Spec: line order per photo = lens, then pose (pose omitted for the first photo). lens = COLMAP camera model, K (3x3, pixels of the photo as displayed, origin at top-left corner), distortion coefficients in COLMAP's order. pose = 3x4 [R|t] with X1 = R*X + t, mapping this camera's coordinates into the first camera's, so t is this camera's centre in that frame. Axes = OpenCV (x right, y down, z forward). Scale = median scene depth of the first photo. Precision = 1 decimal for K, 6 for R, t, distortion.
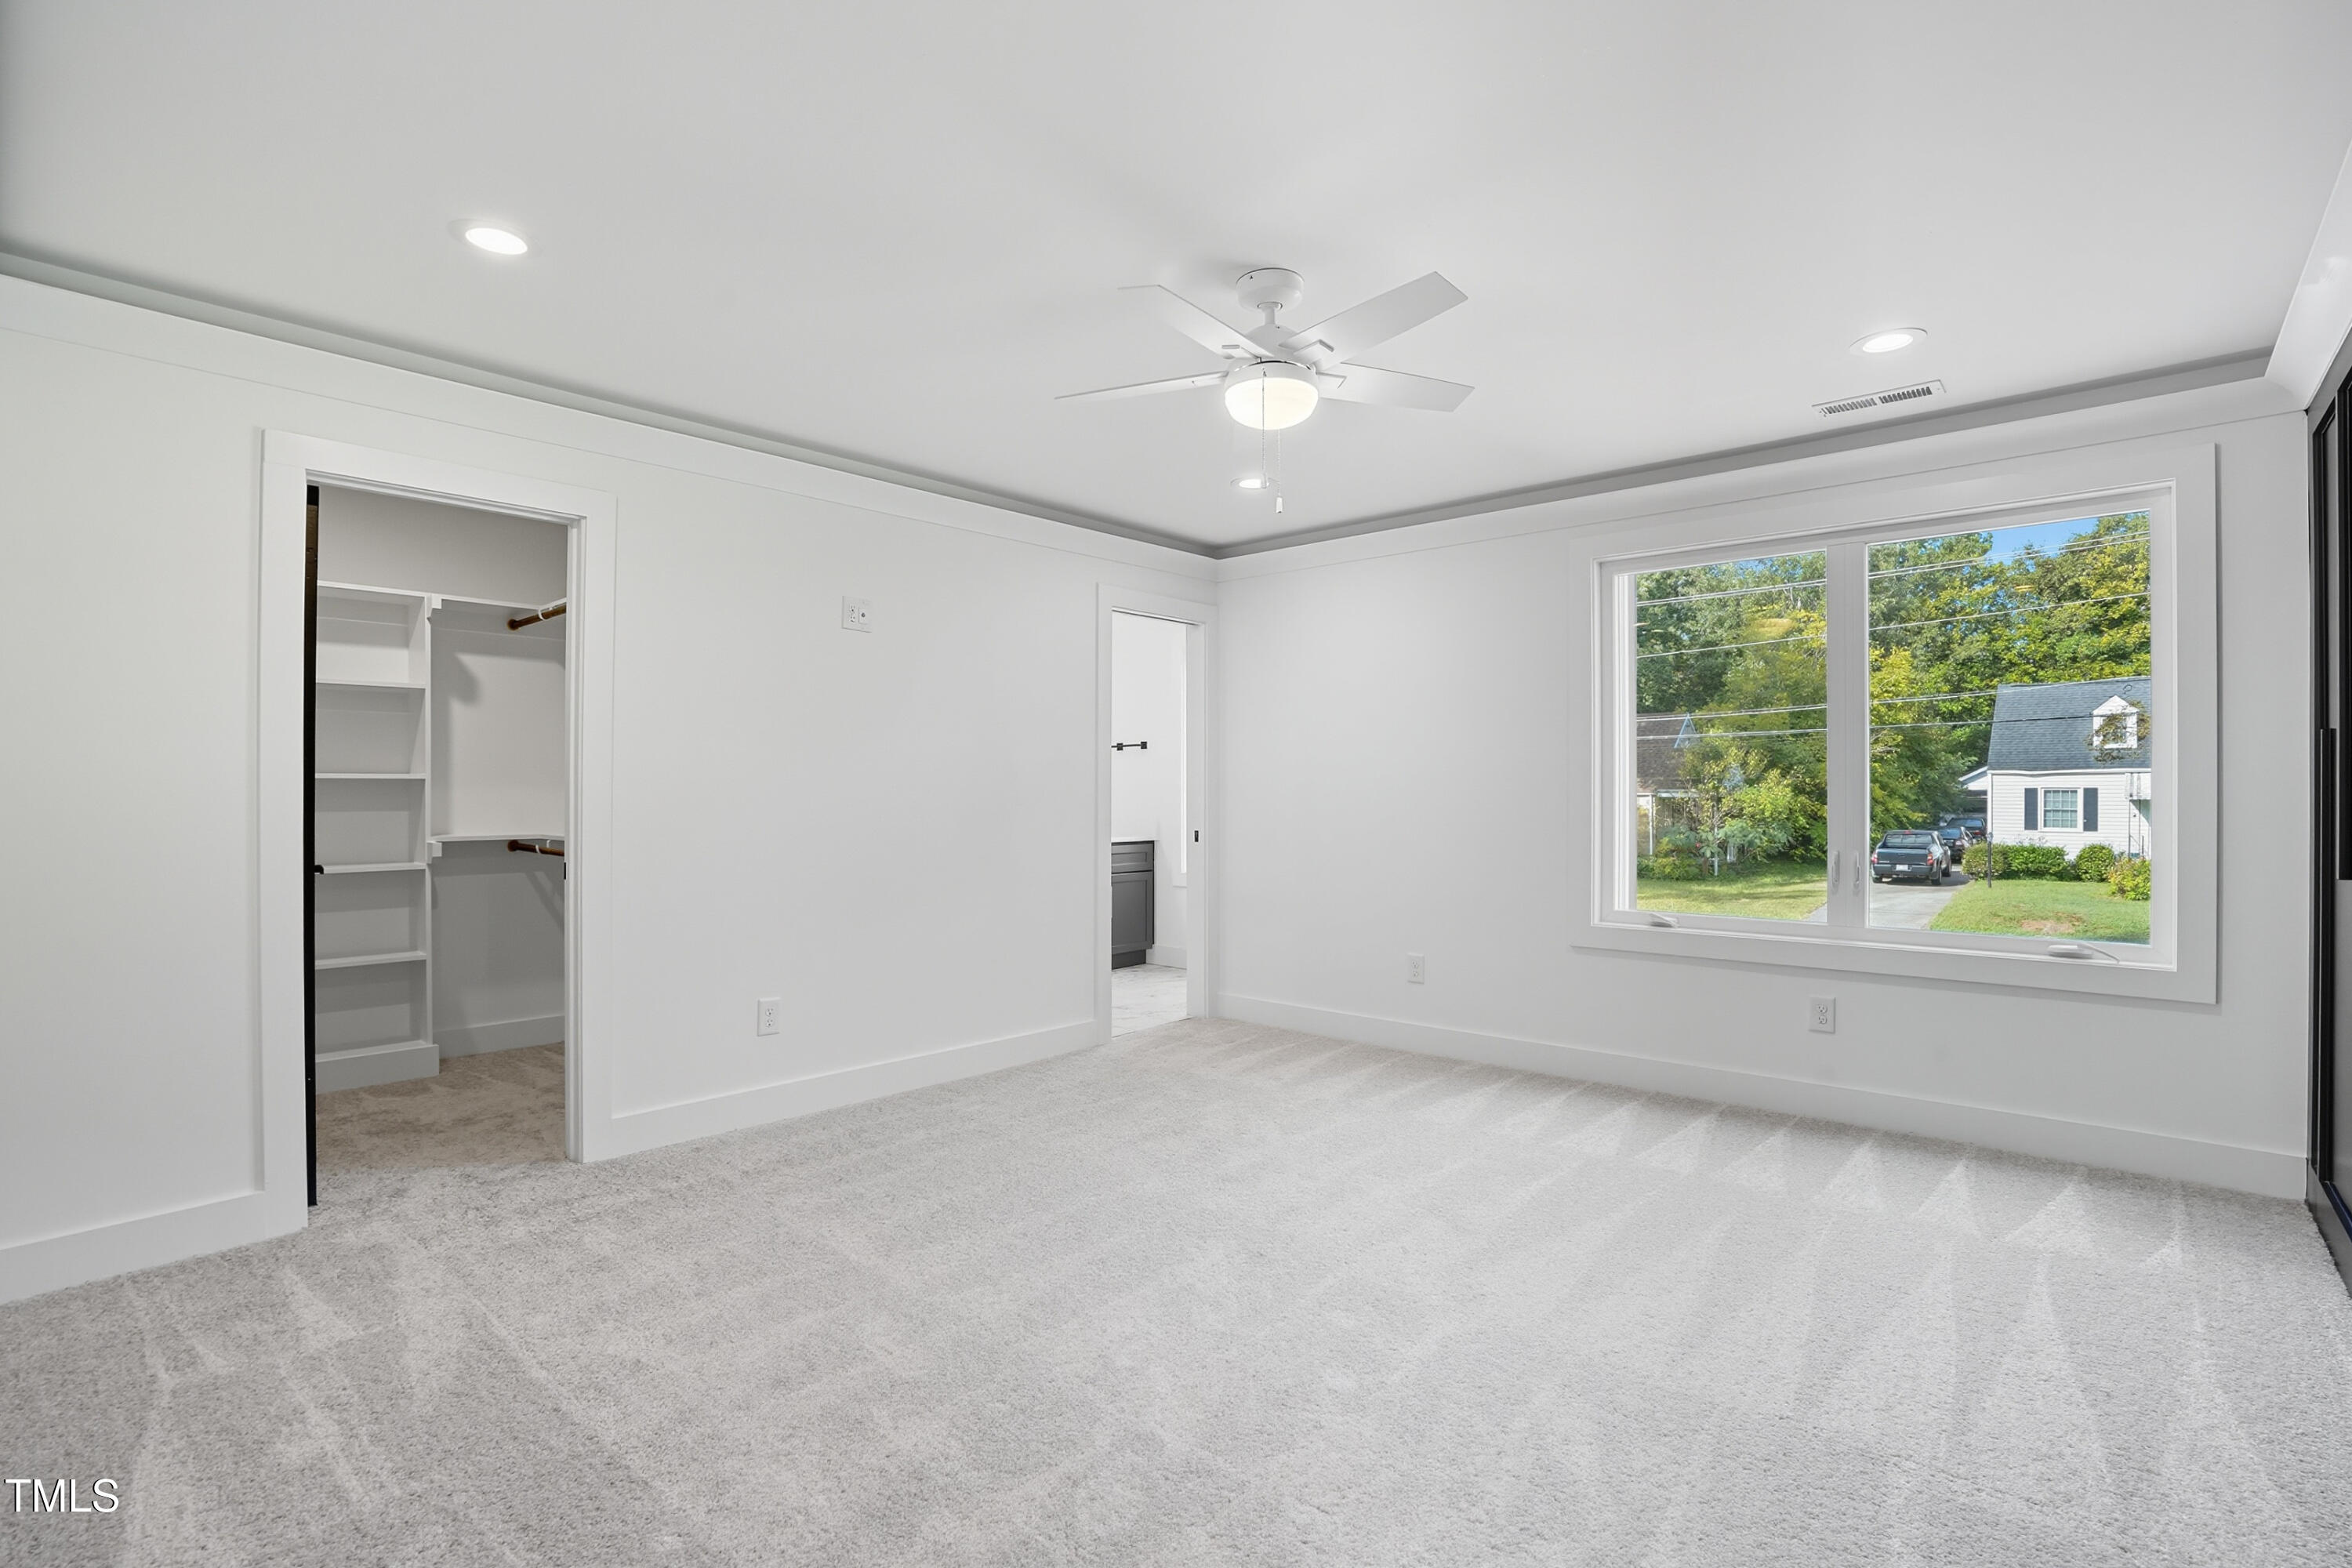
lens RADIAL K [[1093.7, 0, 1186.2], [0, 1093.7, 788.1], [0, 0, 1]] dist [-0.036338, 0.007151]
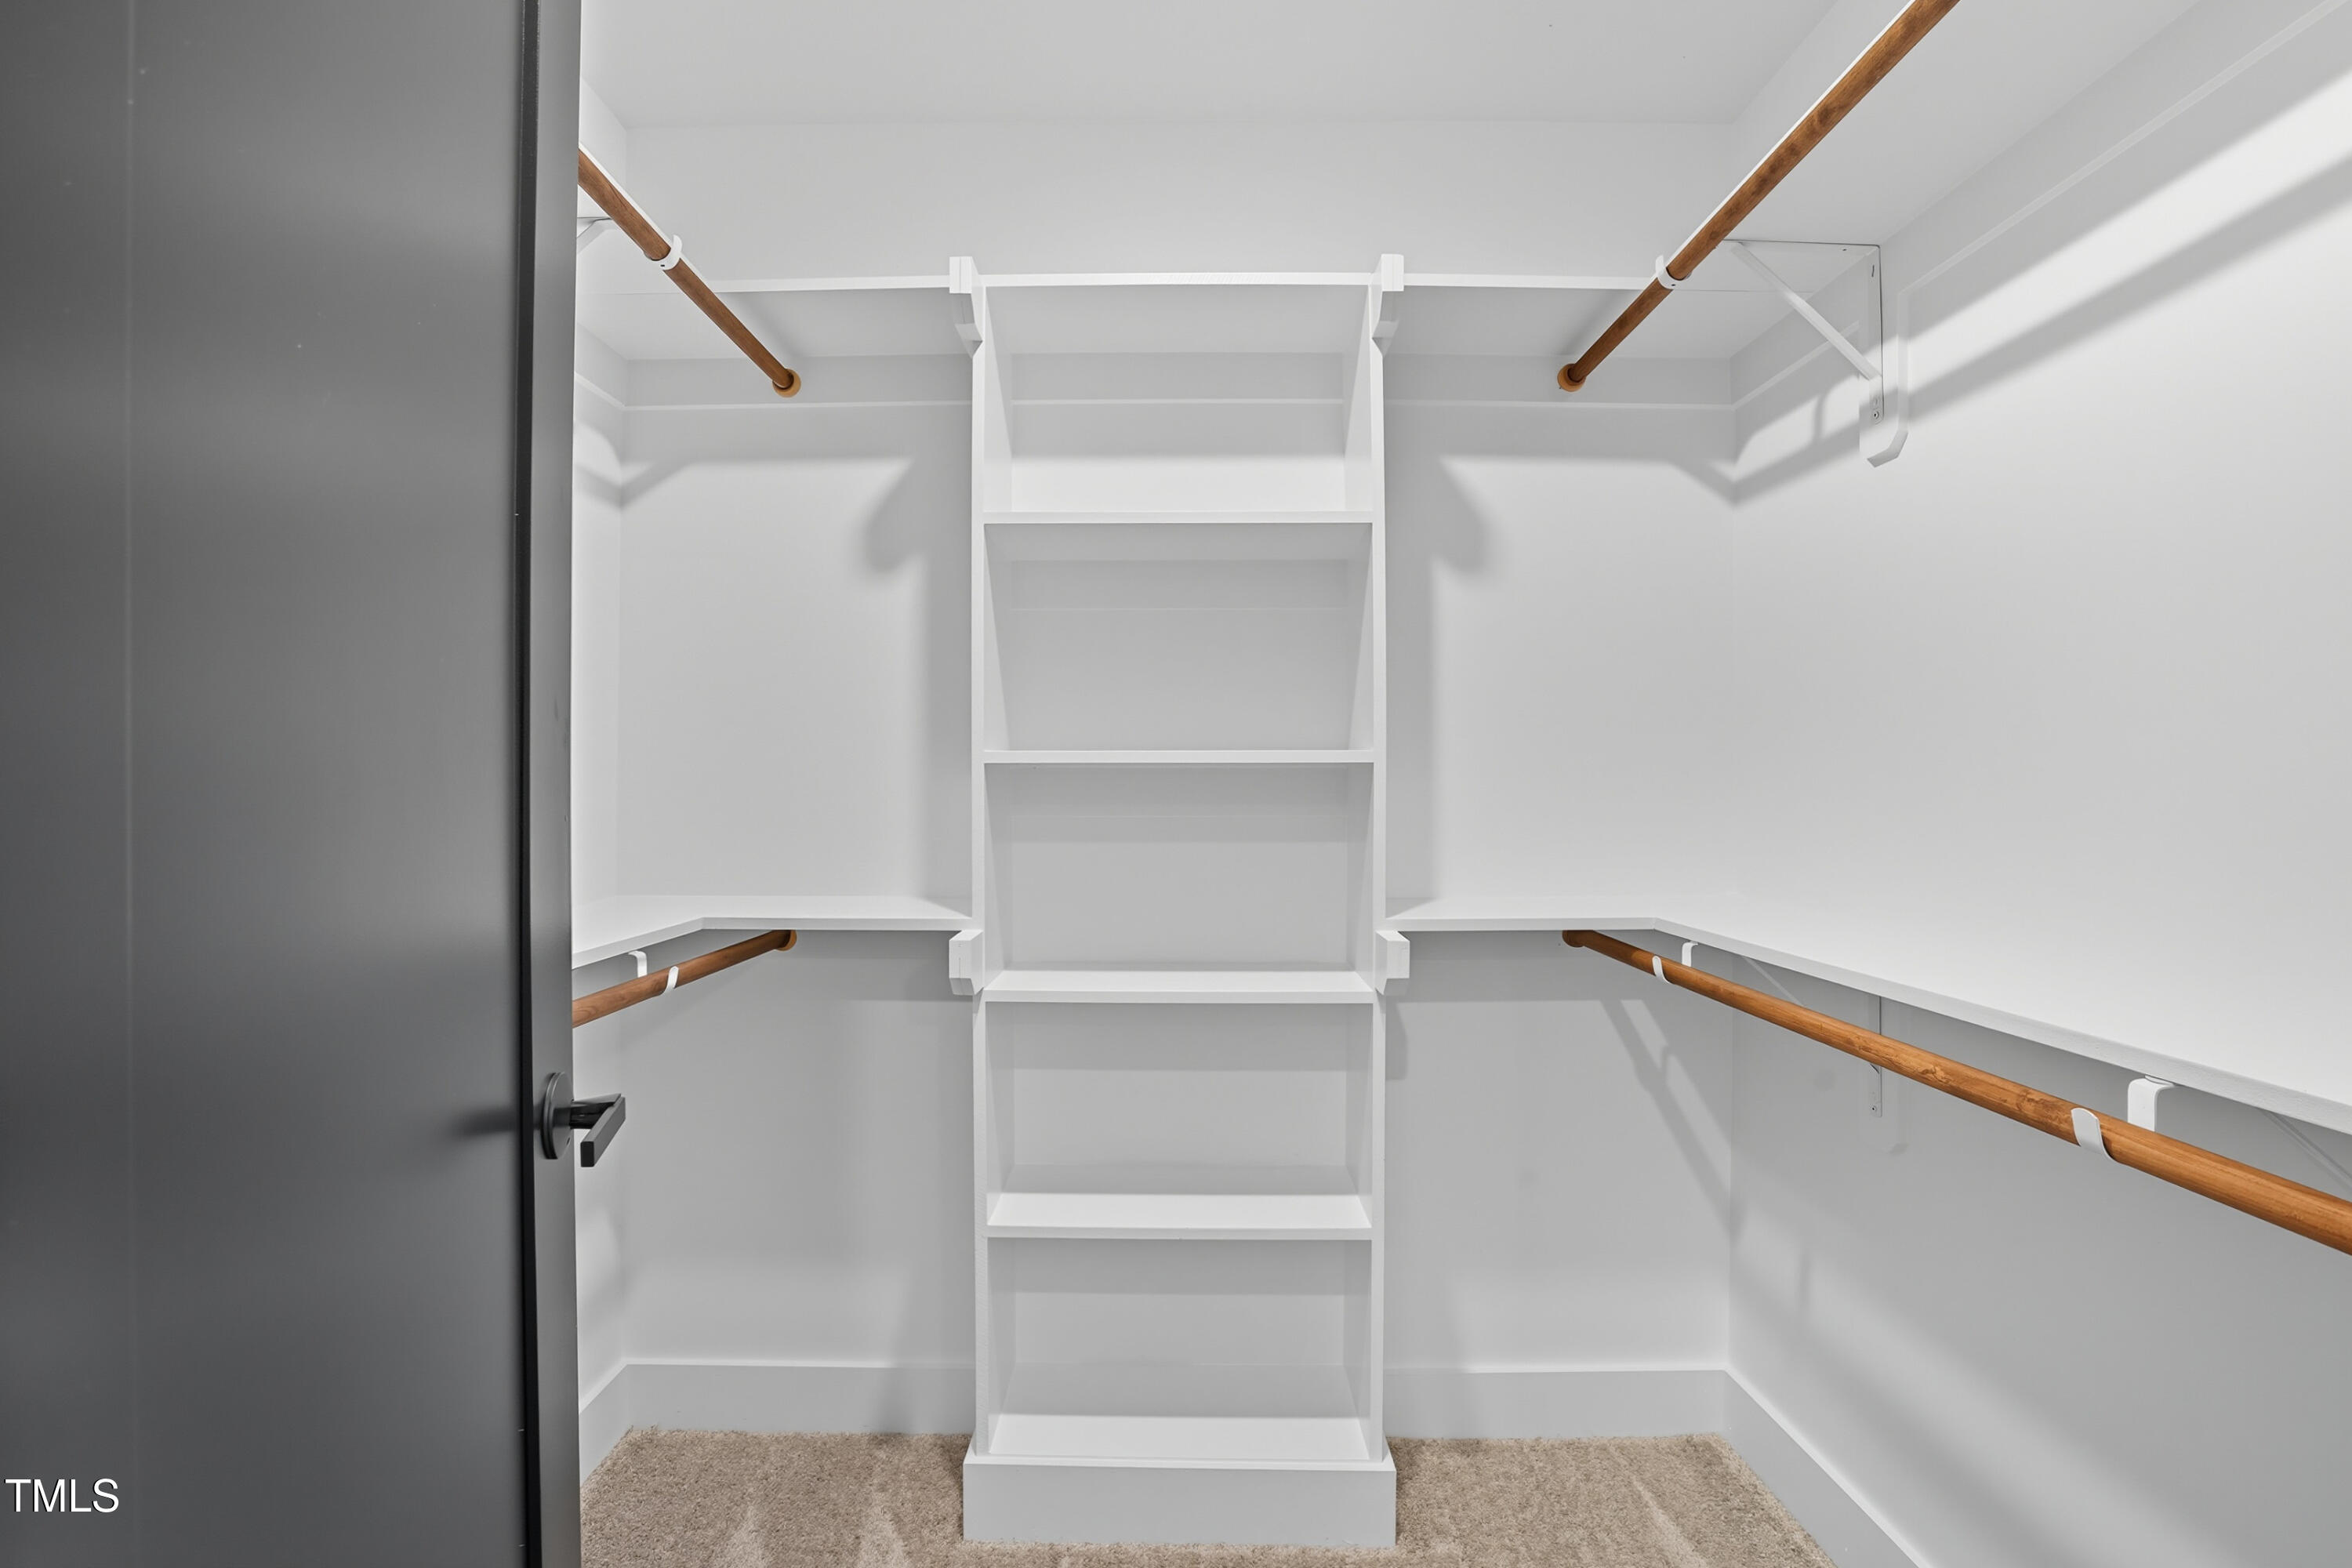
lens RADIAL K [[1093.7, 0, 1163.7], [0, 1093.7, 790.7], [0, 0, 1]] dist [-0.036338, 0.007151]
pose [[0.655975, 0.001694, -0.754781, -0.458426], [-0.002123, 0.999998, 0.000400, 0.001762], [0.754780, 0.001340, 0.655977, 0.681619]]
